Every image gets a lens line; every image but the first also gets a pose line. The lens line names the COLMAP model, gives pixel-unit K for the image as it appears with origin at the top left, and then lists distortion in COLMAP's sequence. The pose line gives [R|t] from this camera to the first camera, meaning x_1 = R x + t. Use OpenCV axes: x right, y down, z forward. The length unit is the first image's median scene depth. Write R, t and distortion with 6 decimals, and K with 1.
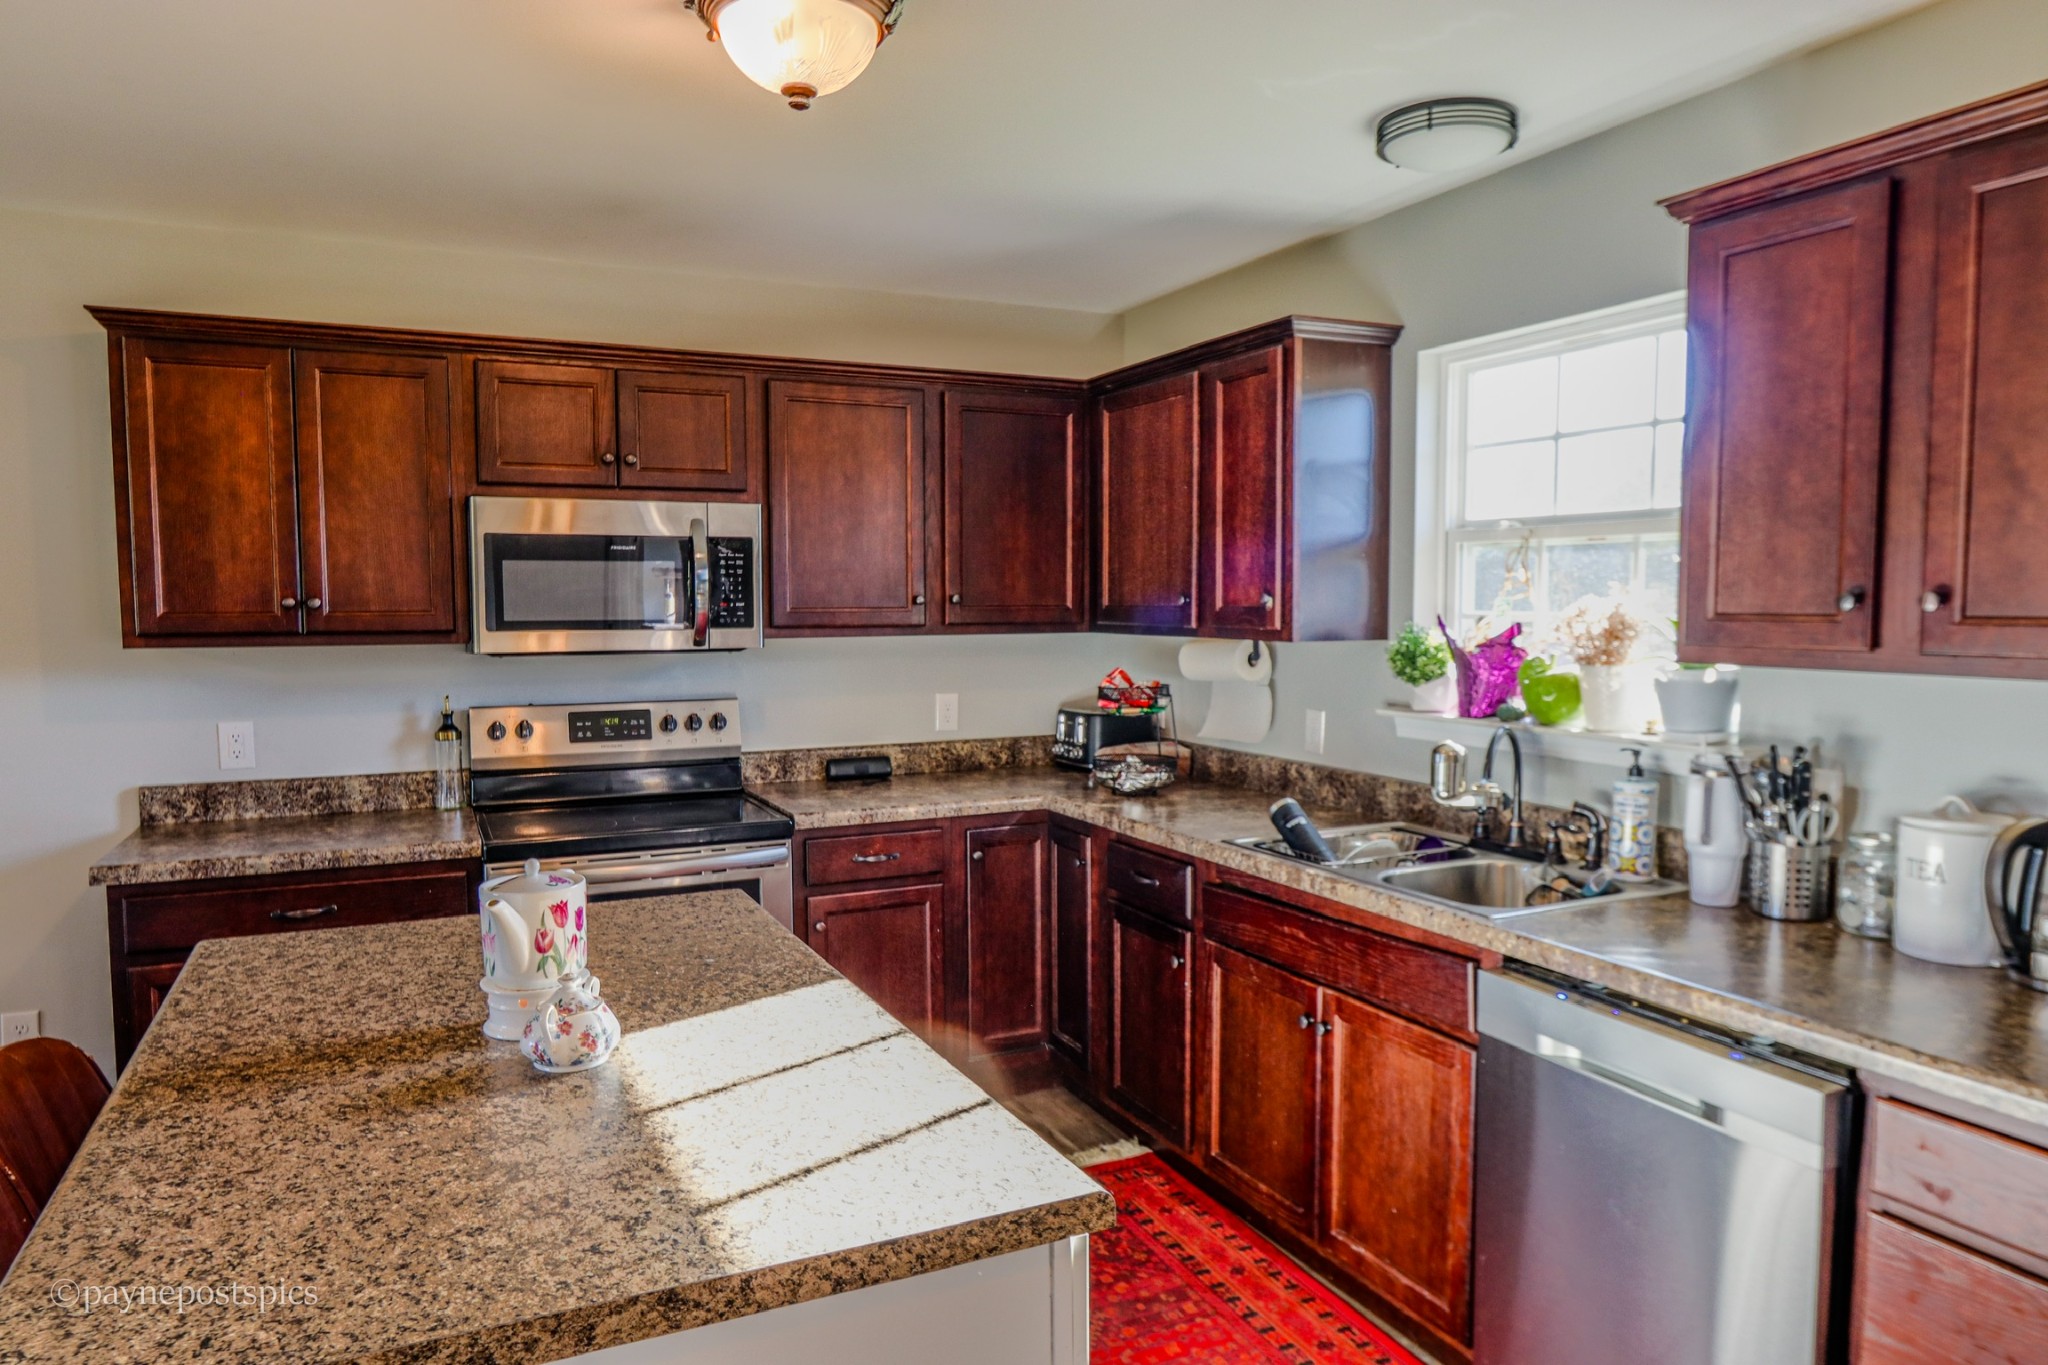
lens RADIAL K [[1349.3, 0, 1024.0], [0, 1349.3, 682.5], [0, 0, 1]] dist [-0.002942, -0.000114]
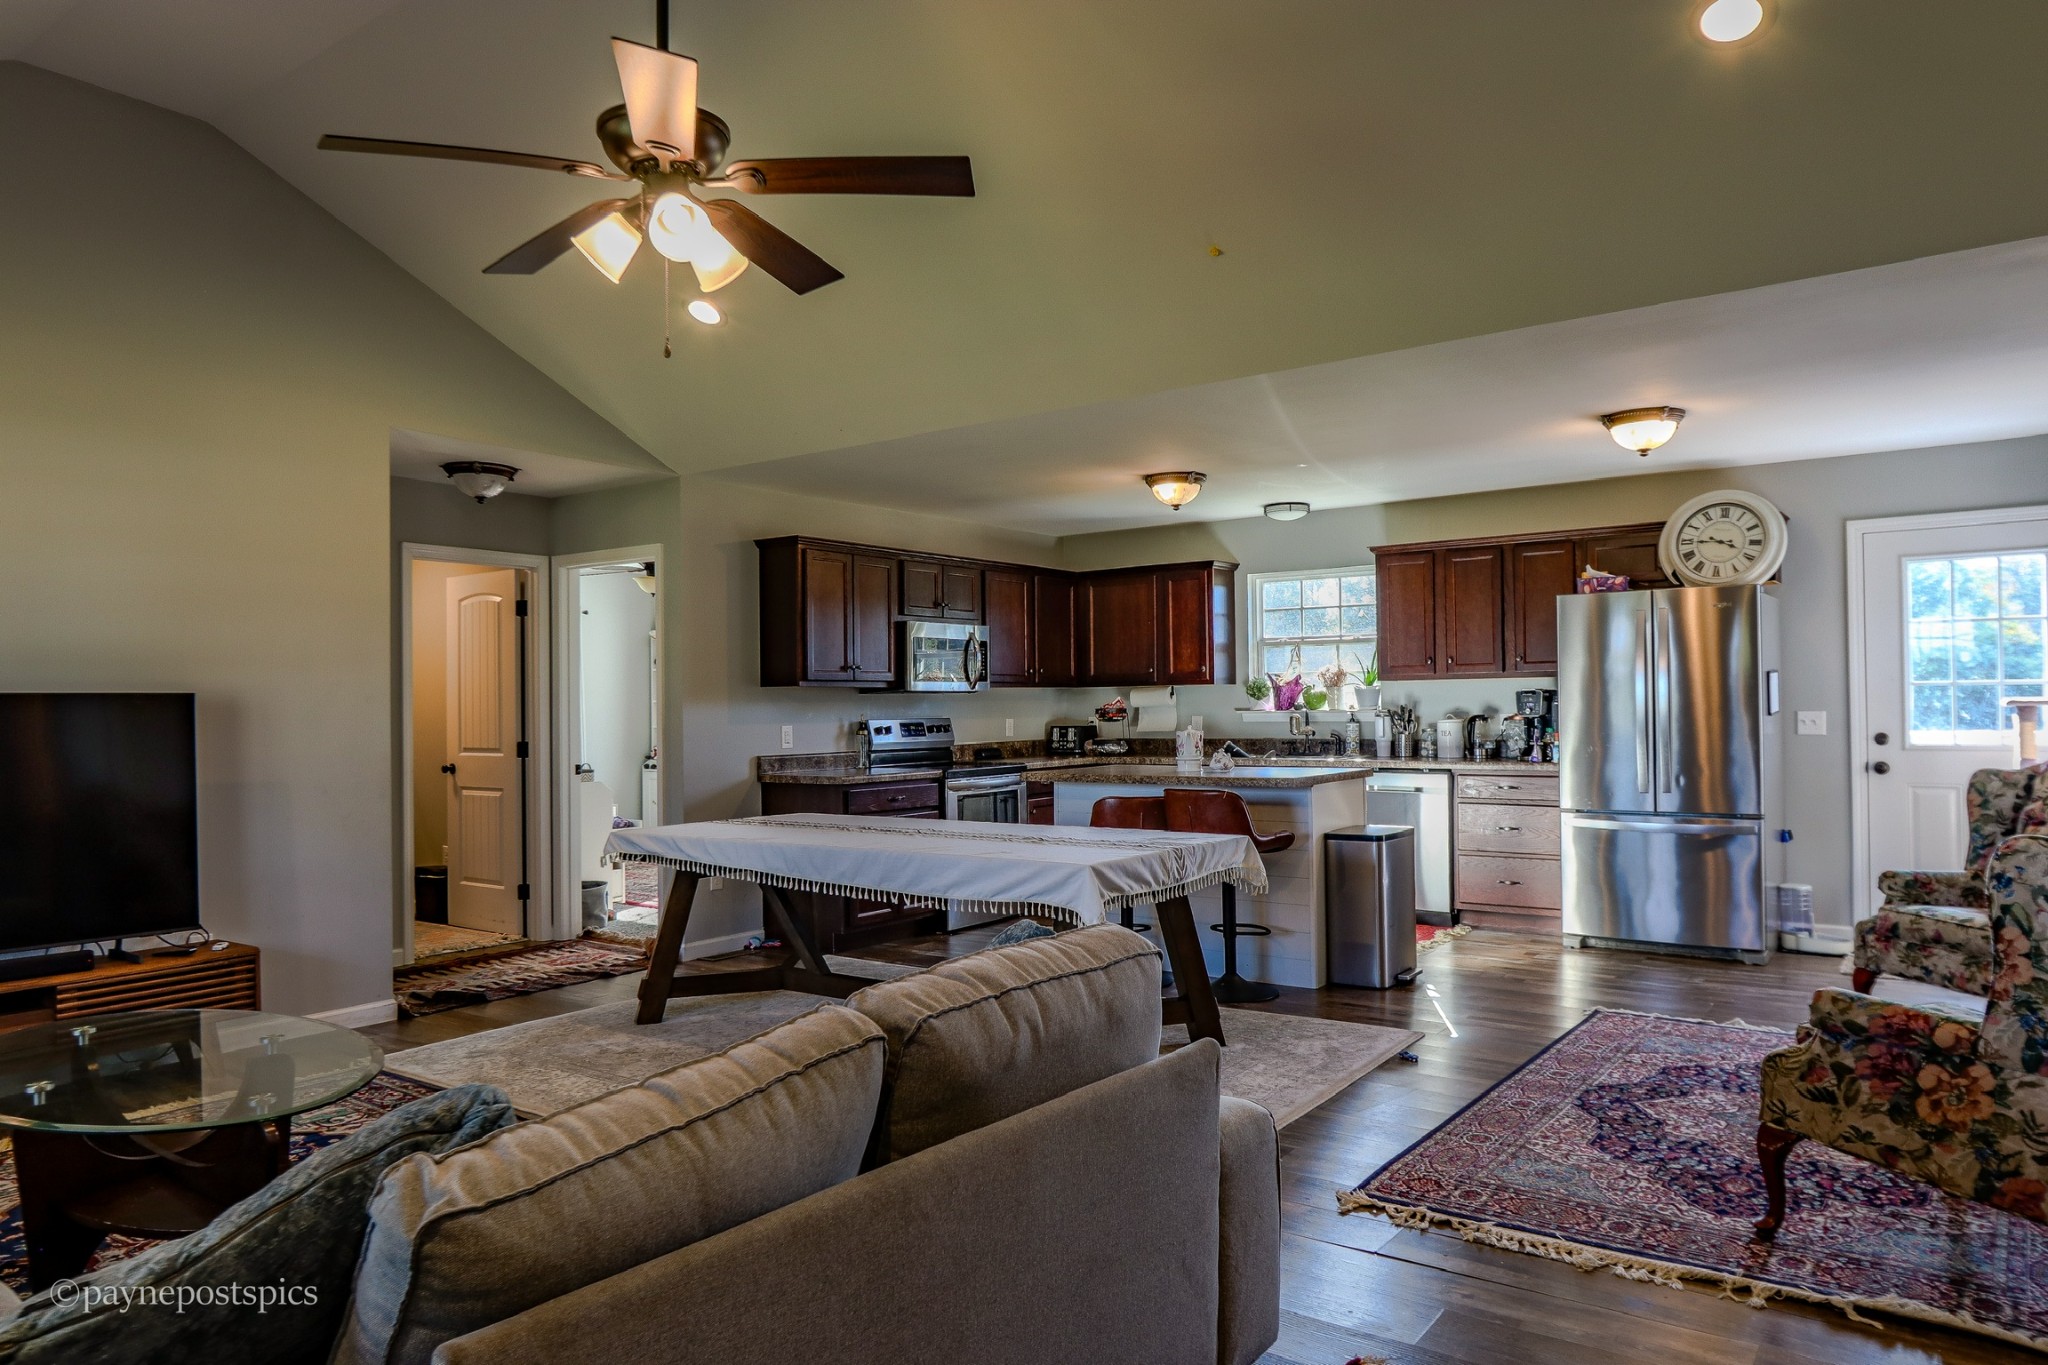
lens RADIAL K [[1458.5, 0, 1023.1], [0, 1458.5, 652.1], [0, 0, 1]] dist [-0.001804, -0.000920]
pose [[0.870009, 0.009364, 0.492947, -1.585562], [0.044768, 0.994189, -0.097899, 0.175981], [-0.490999, 0.107241, 0.864534, -1.313158]]
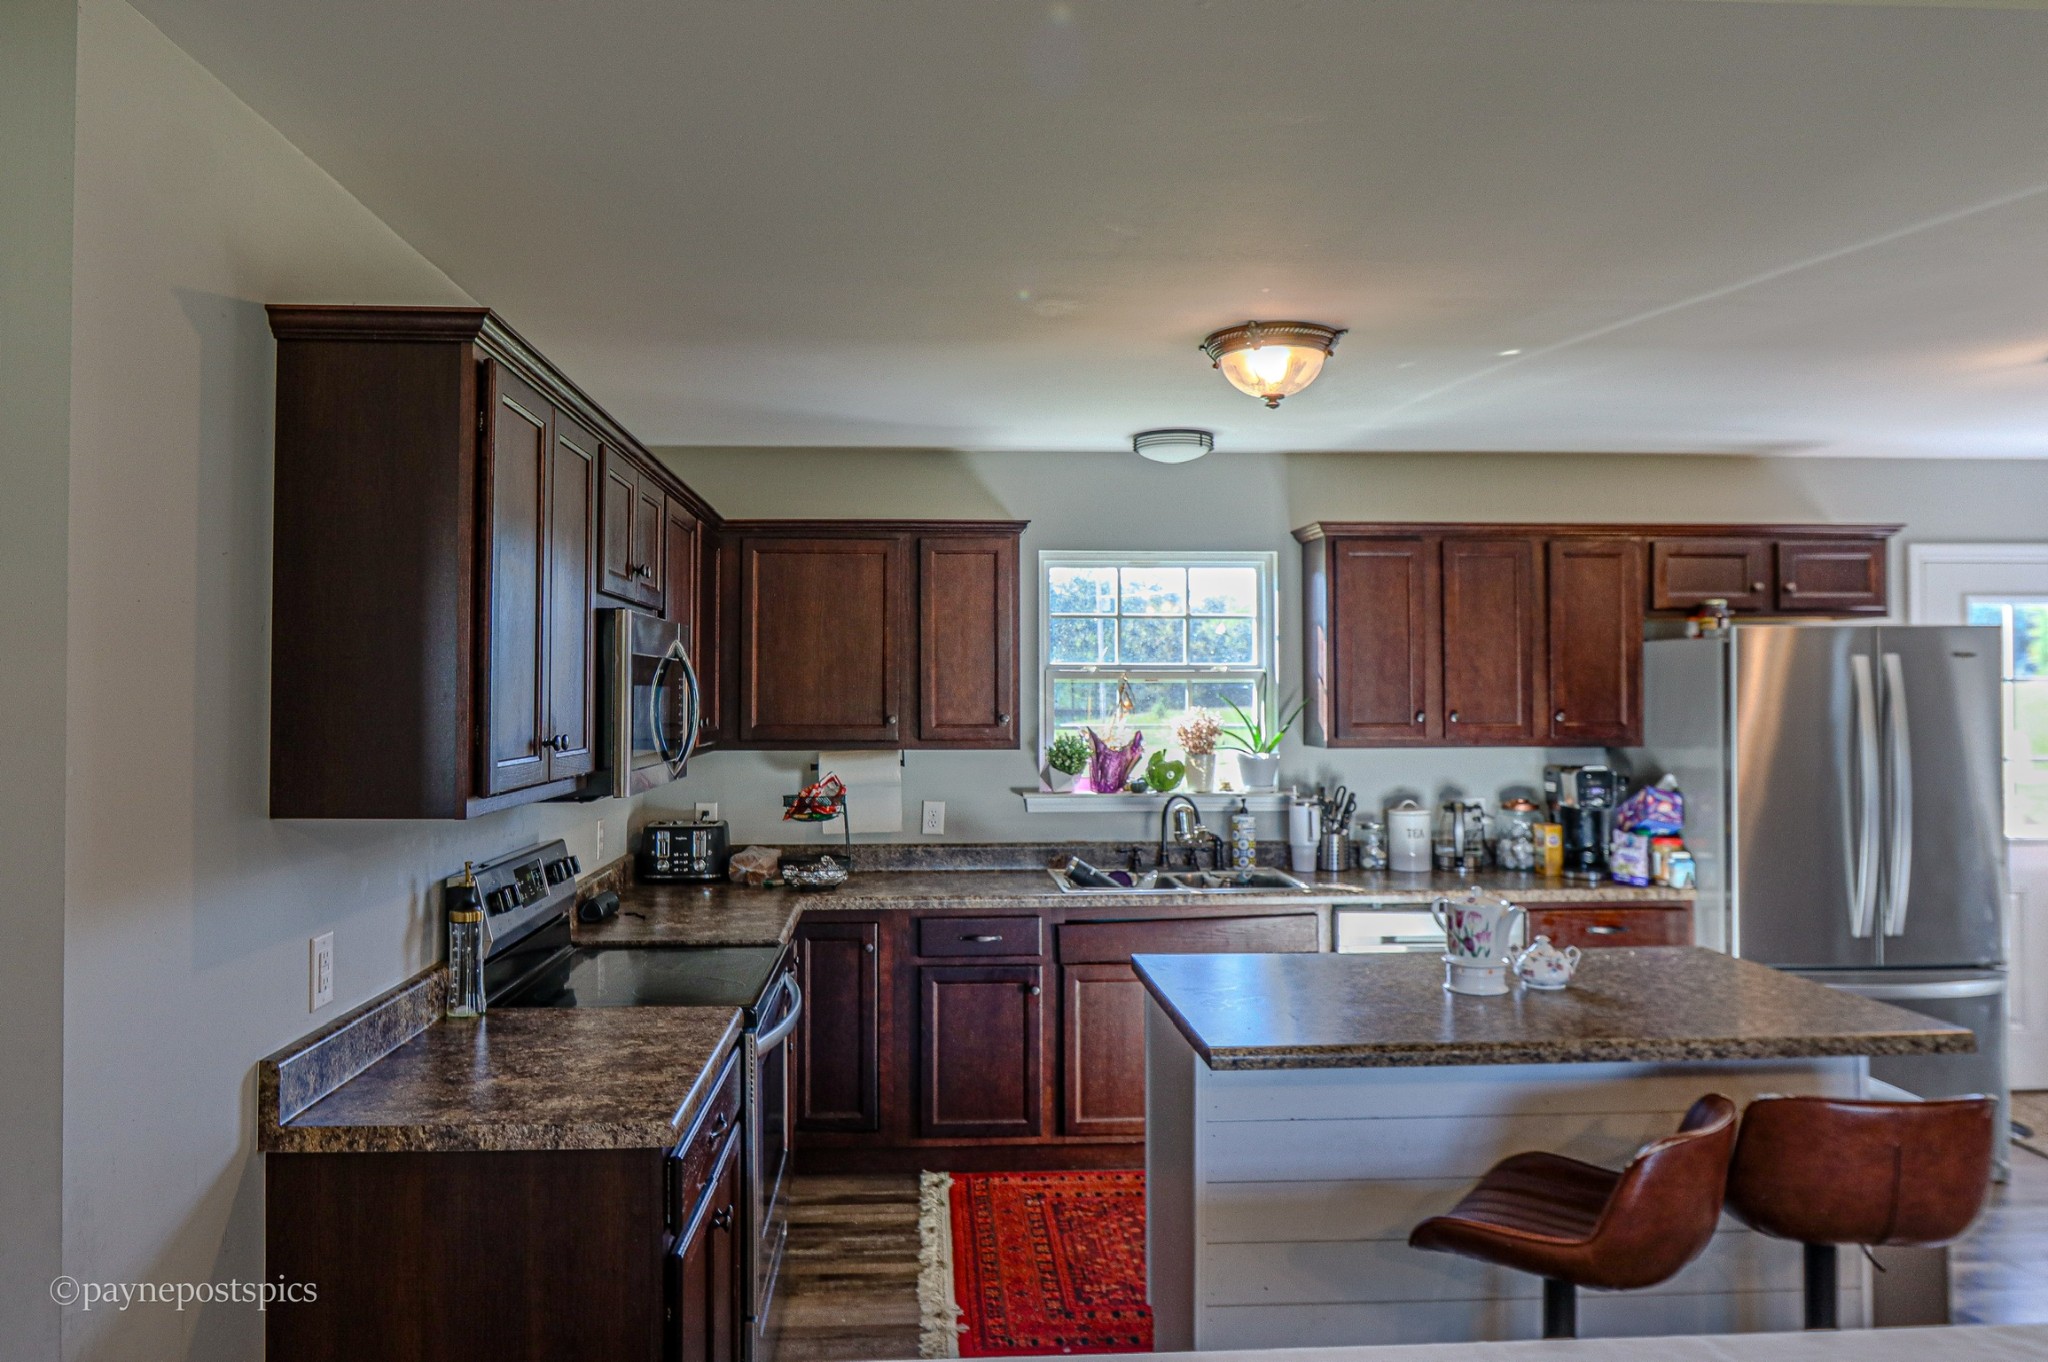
lens RADIAL K [[1458.5, 0, 1023.1], [0, 1458.5, 650.6], [0, 0, 1]] dist [-0.001804, -0.000920]
pose [[0.371436, 0.031284, 0.927931, -1.279439], [0.061598, 0.996400, -0.058249, -0.045851], [-0.926413, 0.078795, 0.368172, 0.456611]]
